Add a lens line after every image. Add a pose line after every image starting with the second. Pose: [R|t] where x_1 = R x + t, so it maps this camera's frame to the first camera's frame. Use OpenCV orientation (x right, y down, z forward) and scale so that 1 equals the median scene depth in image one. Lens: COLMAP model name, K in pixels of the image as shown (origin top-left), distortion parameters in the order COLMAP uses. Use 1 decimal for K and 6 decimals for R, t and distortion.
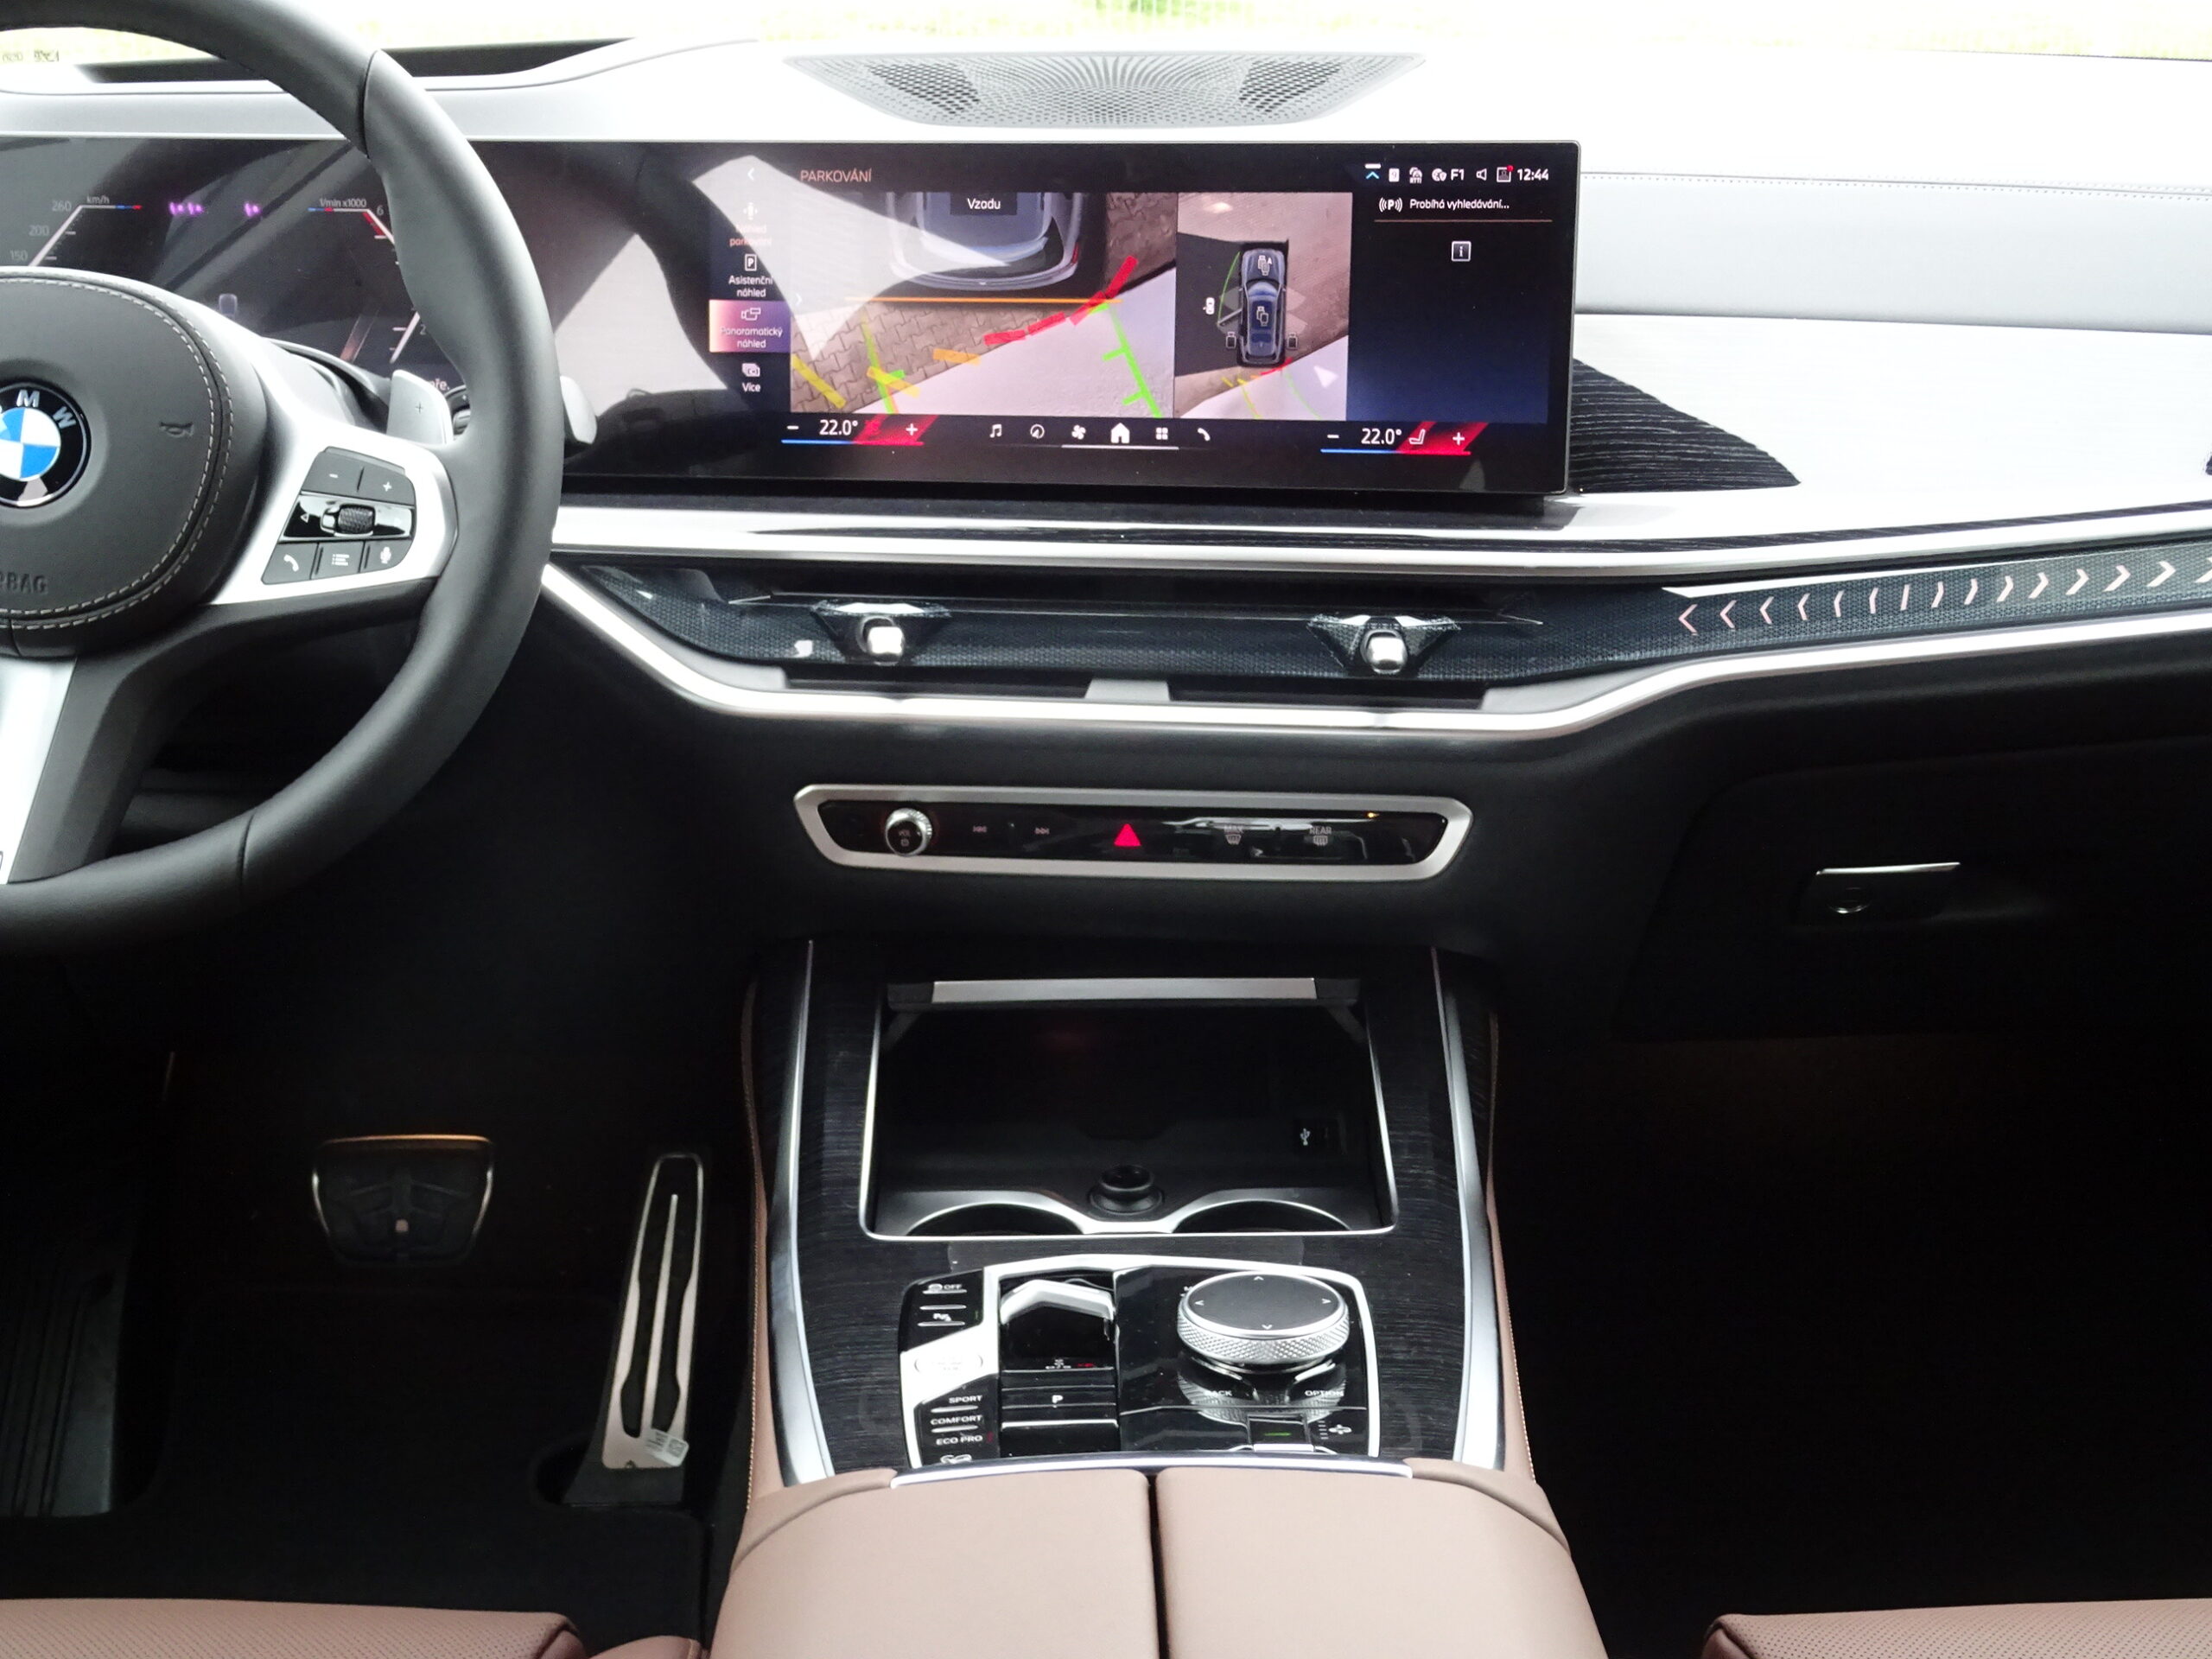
lens RADIAL K [[2863.8, 0, 1105.7], [0, 2863.8, 828.3], [0, 0, 1]] dist [-0.030889, 0.000000]
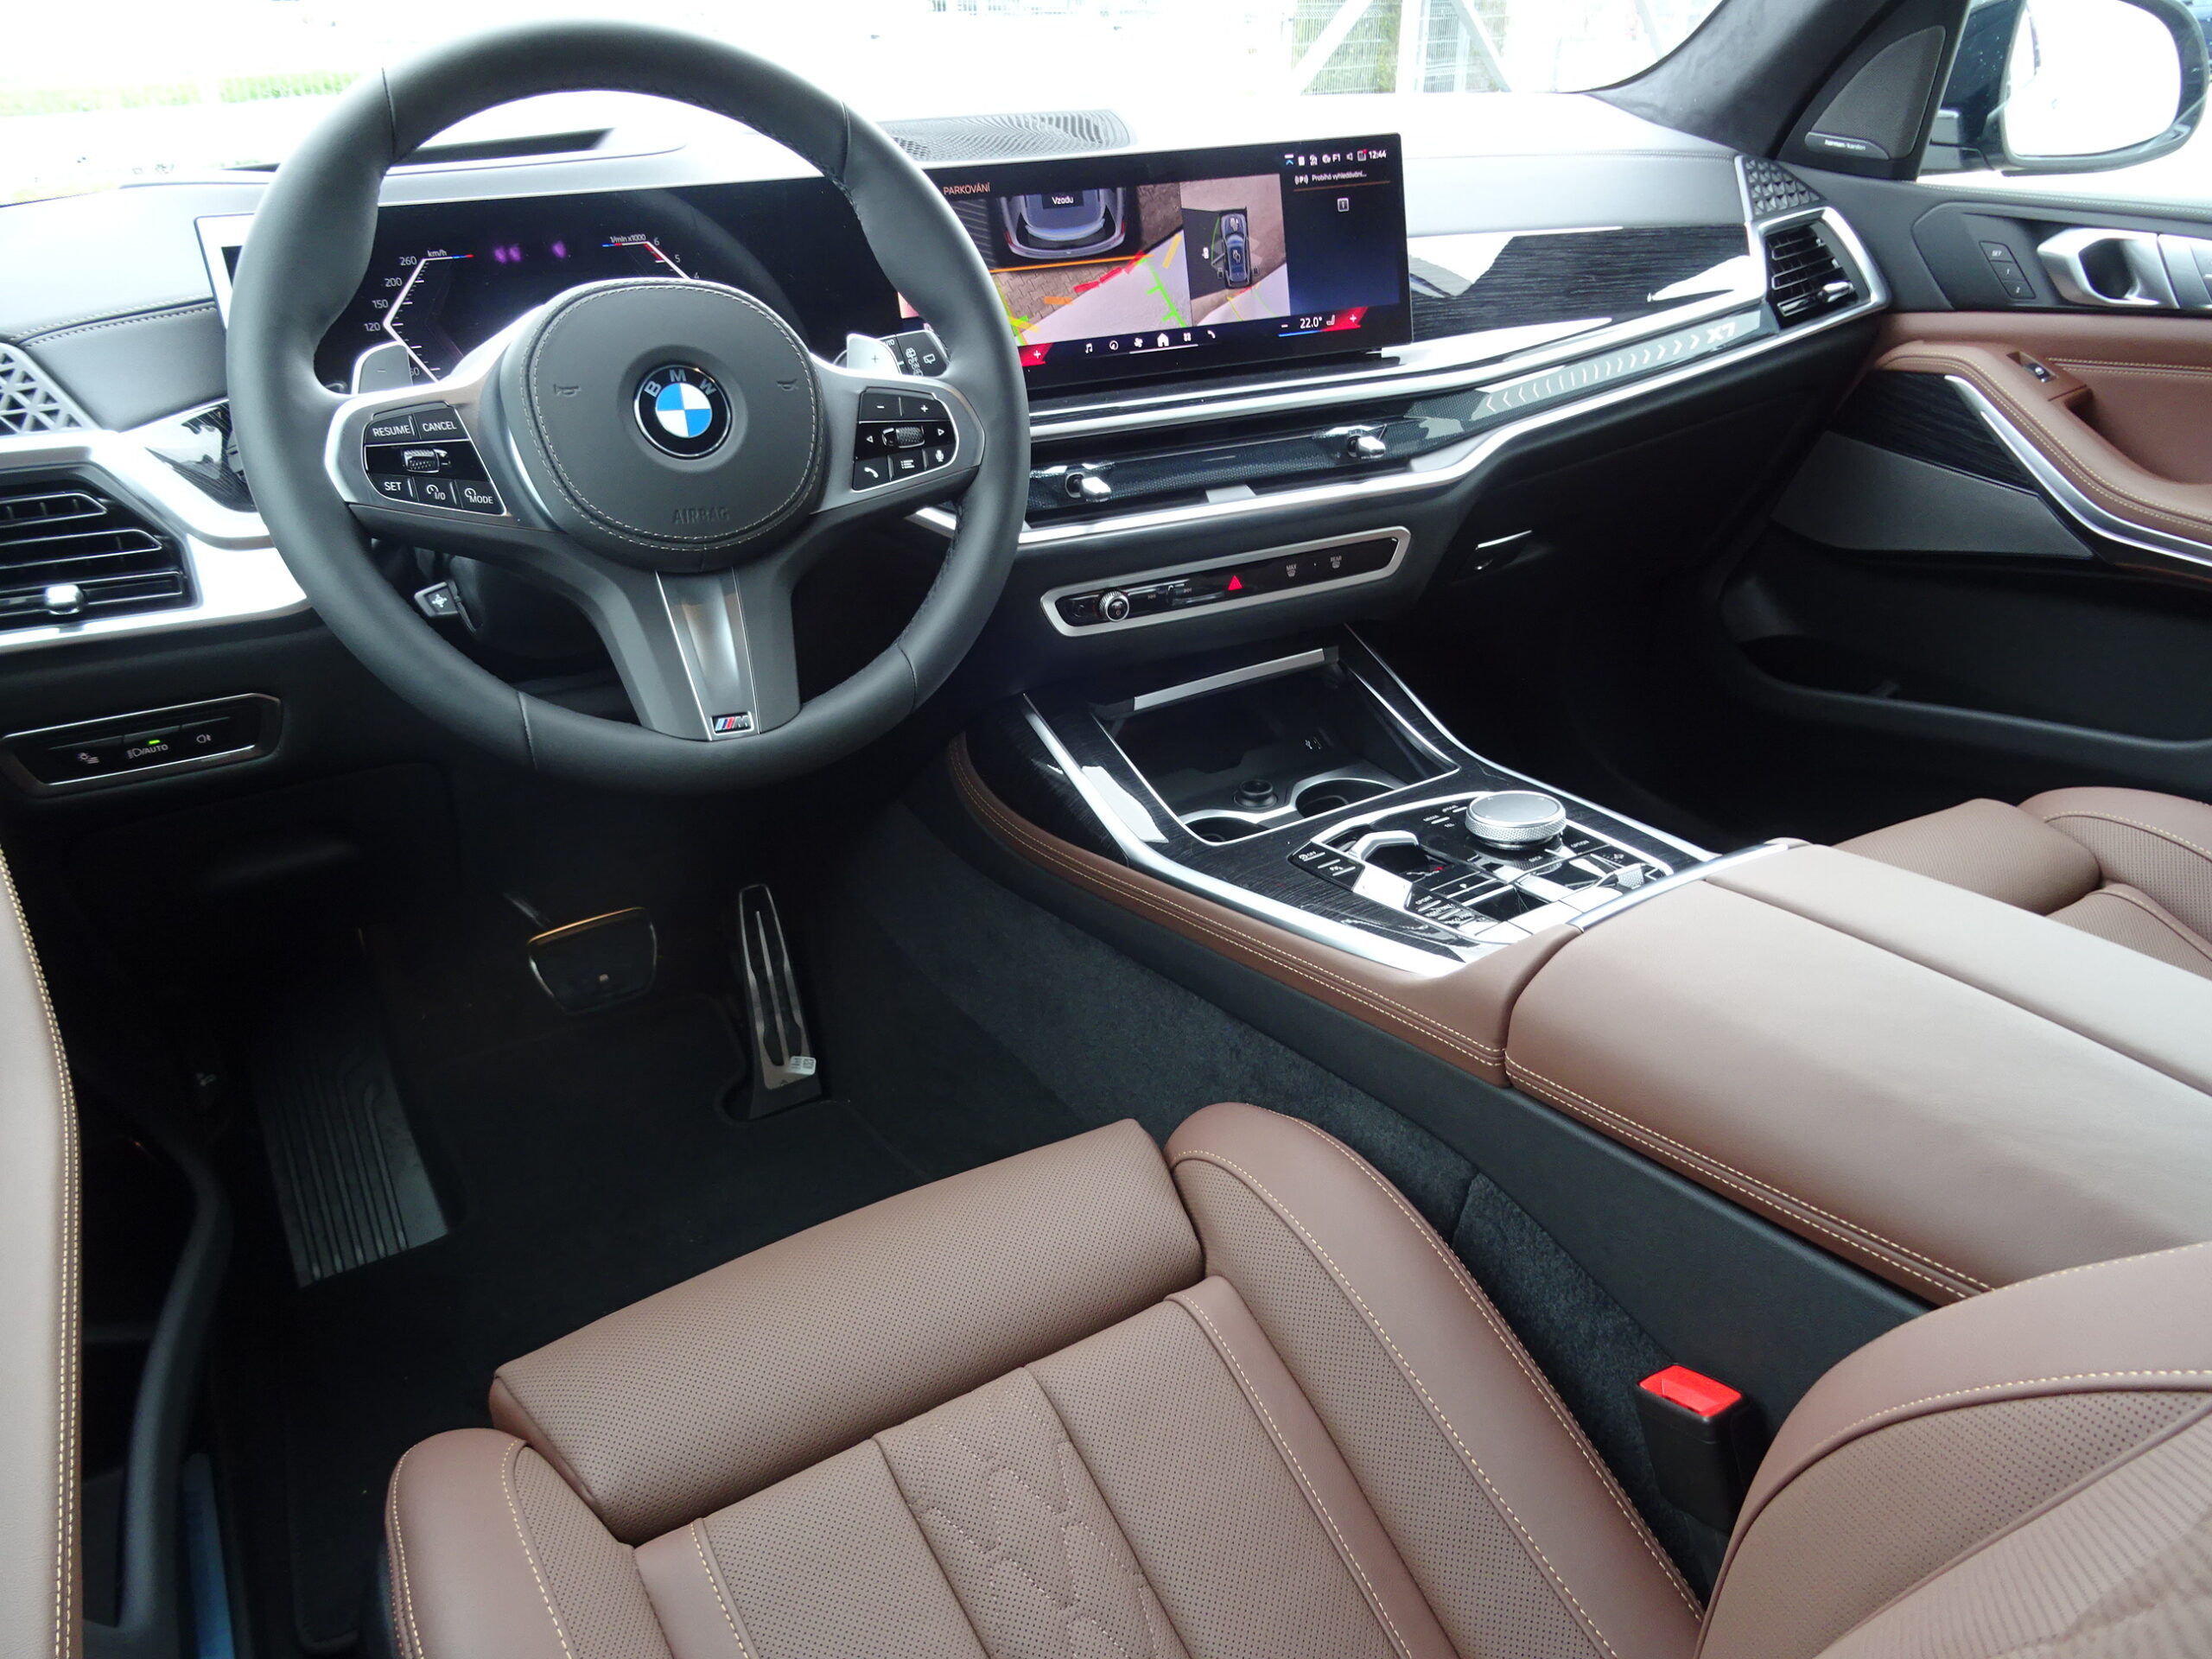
lens RADIAL K [[1633.0, 0, 1107.4], [0, 1633.0, 846.4], [0, 0, 1]] dist [-0.039733, -0.000147]
pose [[0.860826, -0.250736, 0.442843, -0.505282], [0.194054, 0.966178, 0.169830, -0.024550], [-0.470448, -0.060259, 0.880368, 0.194582]]
